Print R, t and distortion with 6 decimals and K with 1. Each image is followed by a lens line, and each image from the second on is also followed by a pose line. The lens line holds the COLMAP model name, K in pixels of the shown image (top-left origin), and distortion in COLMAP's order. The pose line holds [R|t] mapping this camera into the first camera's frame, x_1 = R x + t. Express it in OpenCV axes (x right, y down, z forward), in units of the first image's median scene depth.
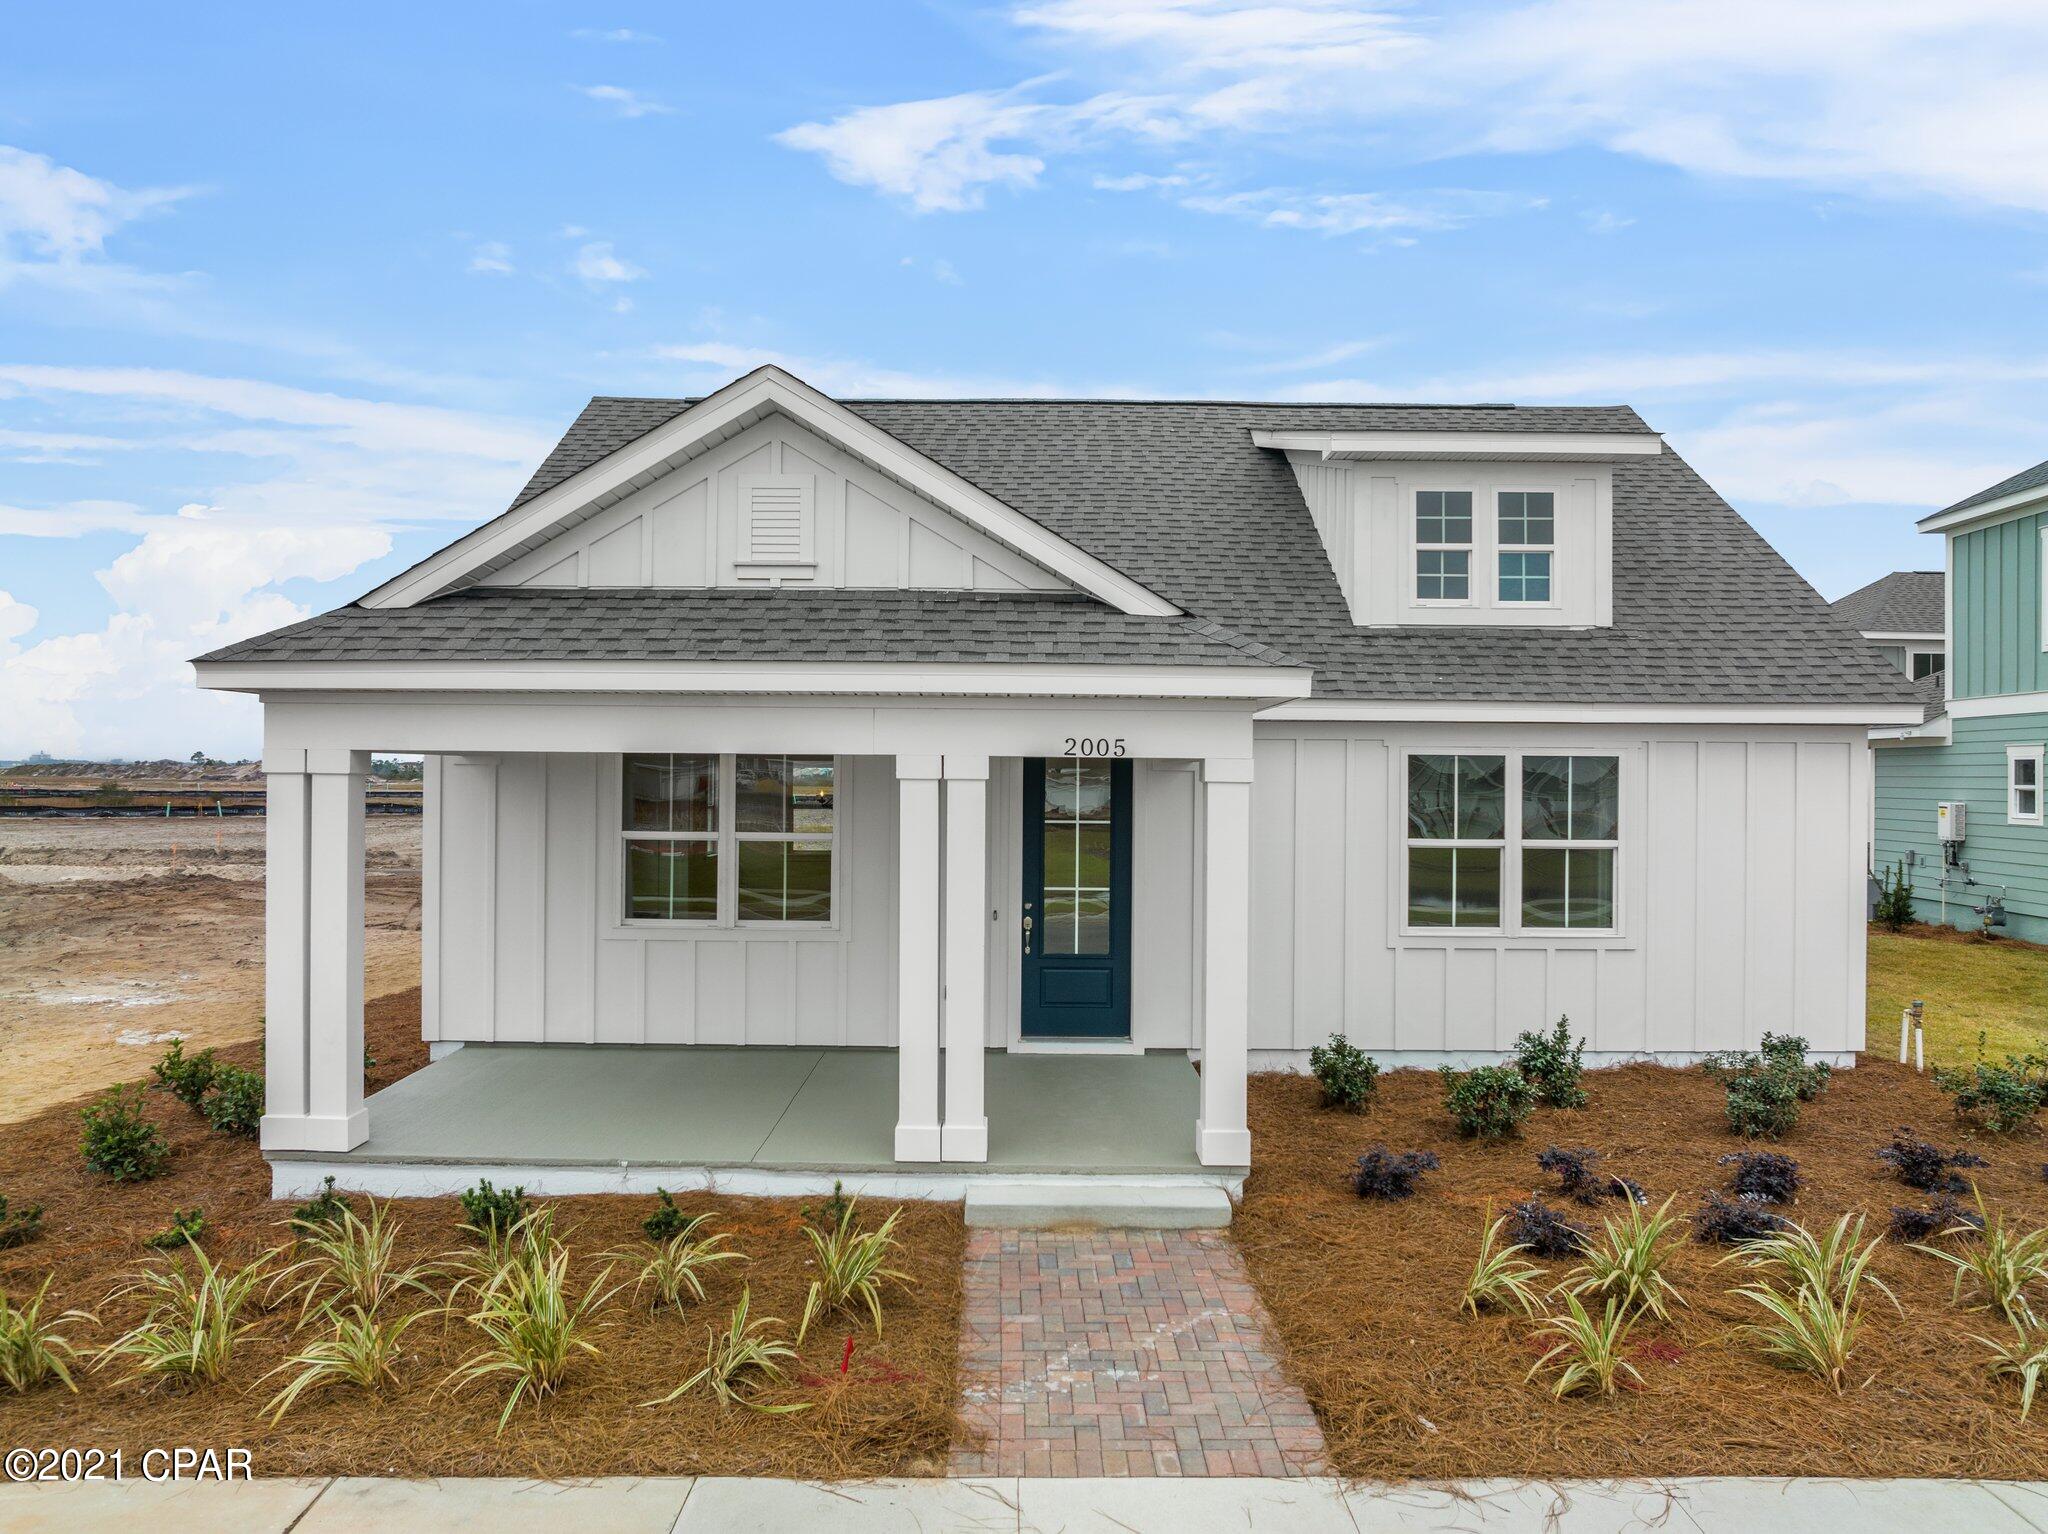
lens RADIAL K [[1414.9, 0, 1024.0], [0, 1414.9, 767.0], [0, 0, 1]] dist [-0.004990, -0.004208]
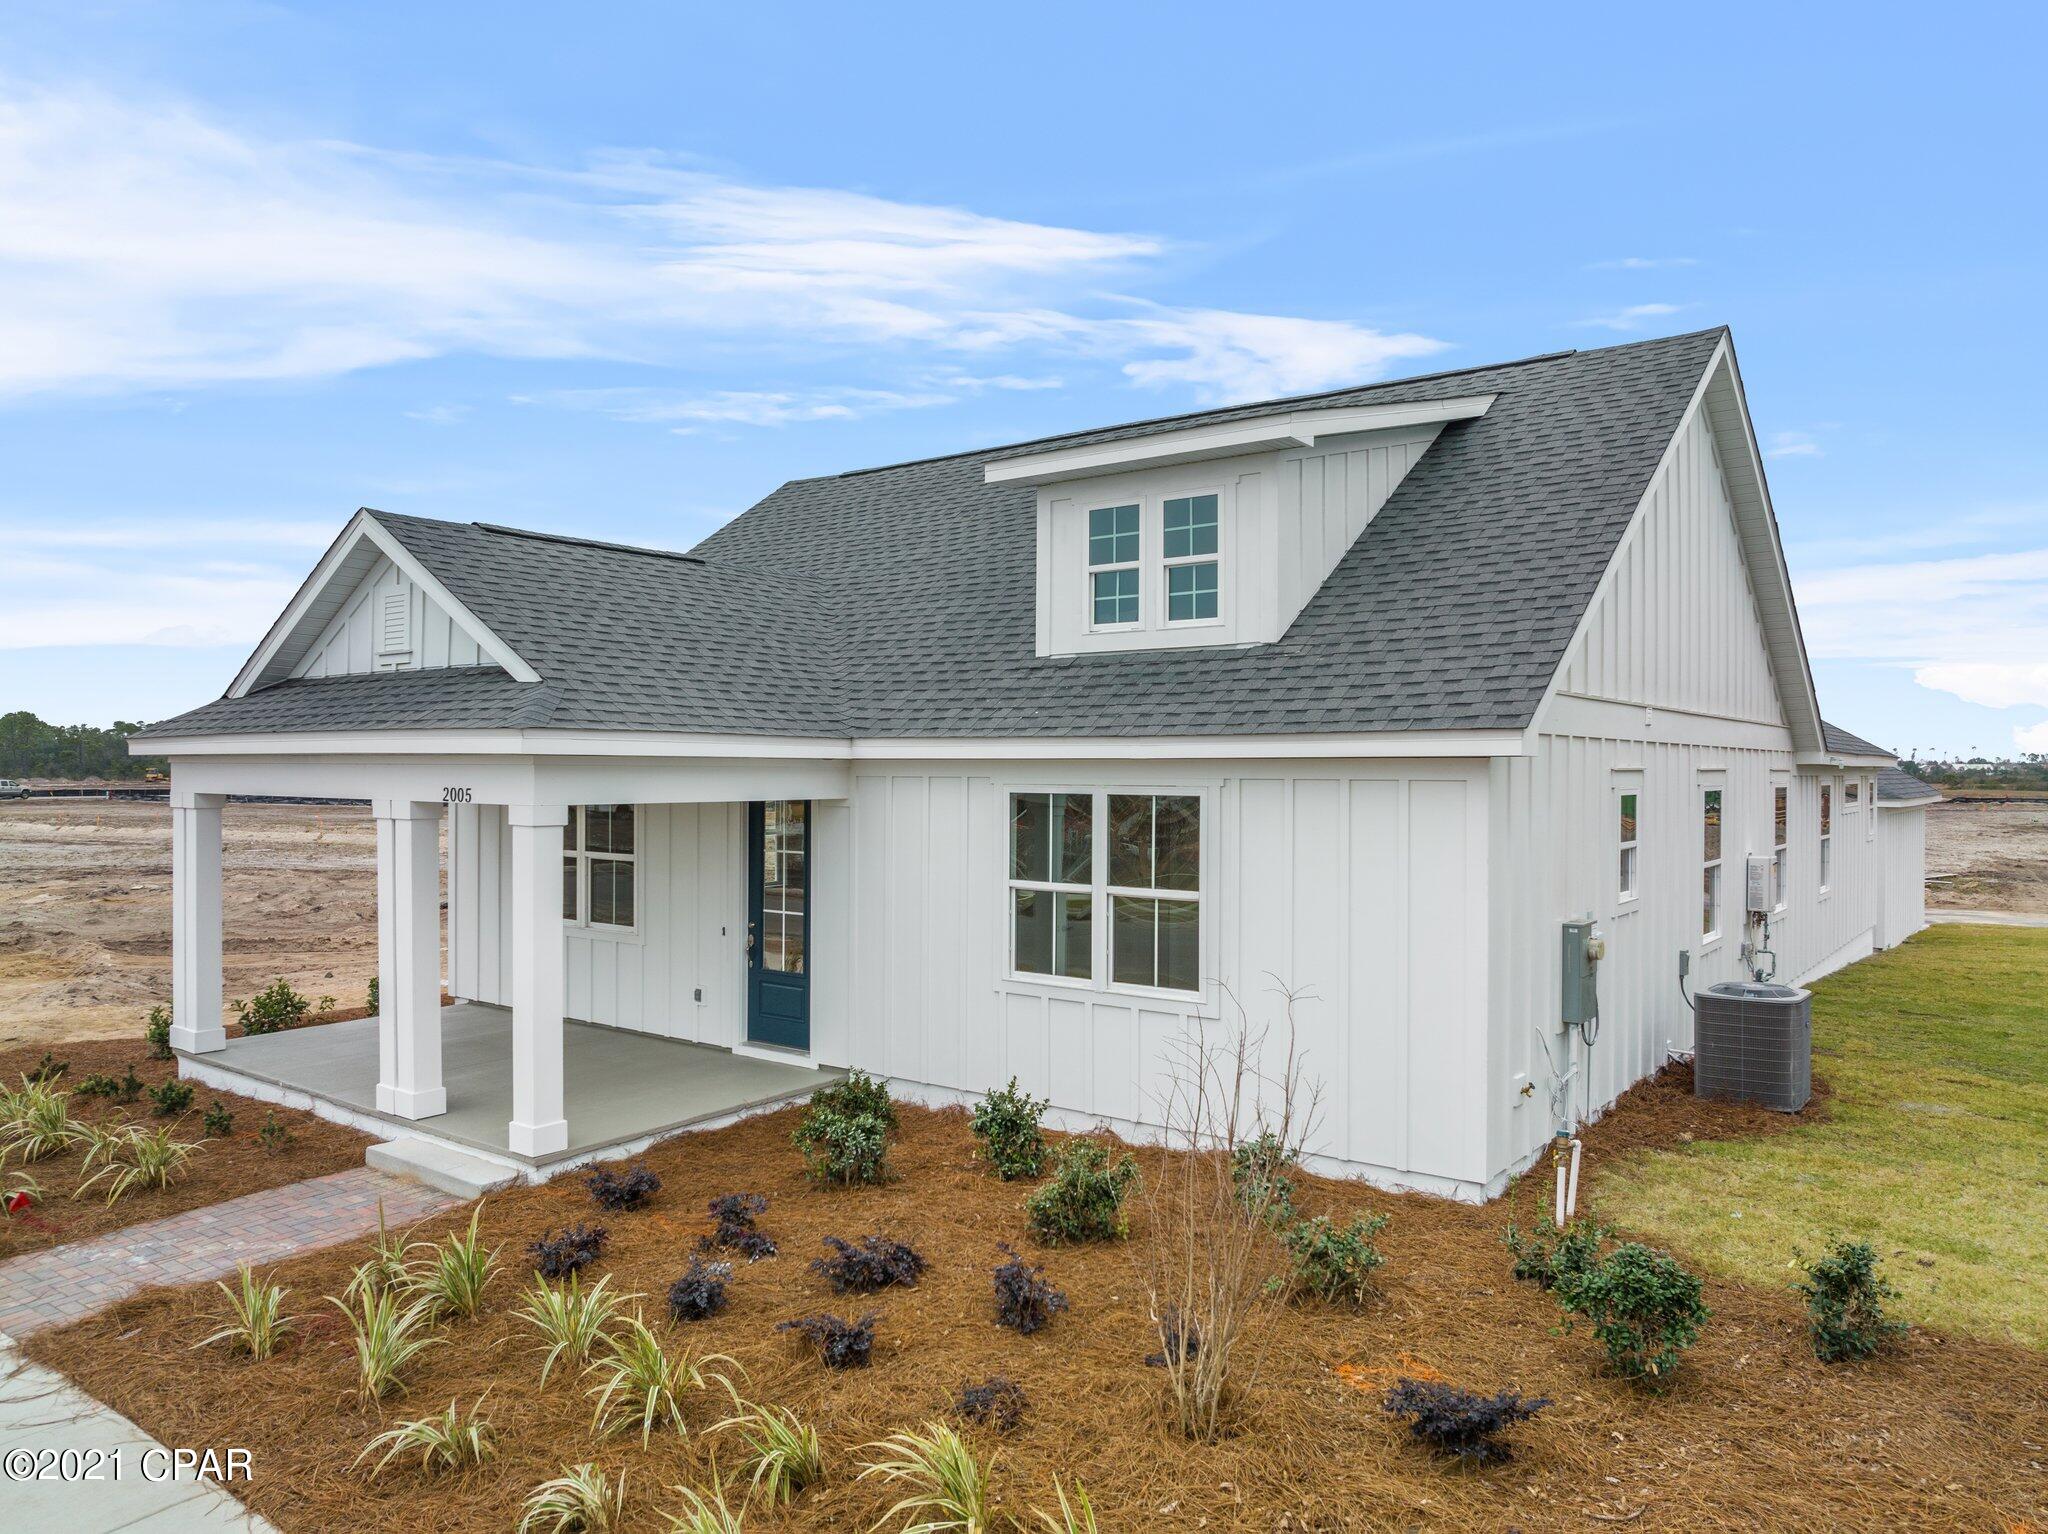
lens RADIAL K [[1424.9, 0, 1024.0], [0, 1424.9, 767.0], [0, 0, 1]] dist [-0.001287, 0.001952]
pose [[0.788775, -0.005825, -0.614655, 0.872668], [0.003695, 0.999982, -0.004734, -0.021331], [0.614671, 0.001463, 0.788782, 0.239183]]
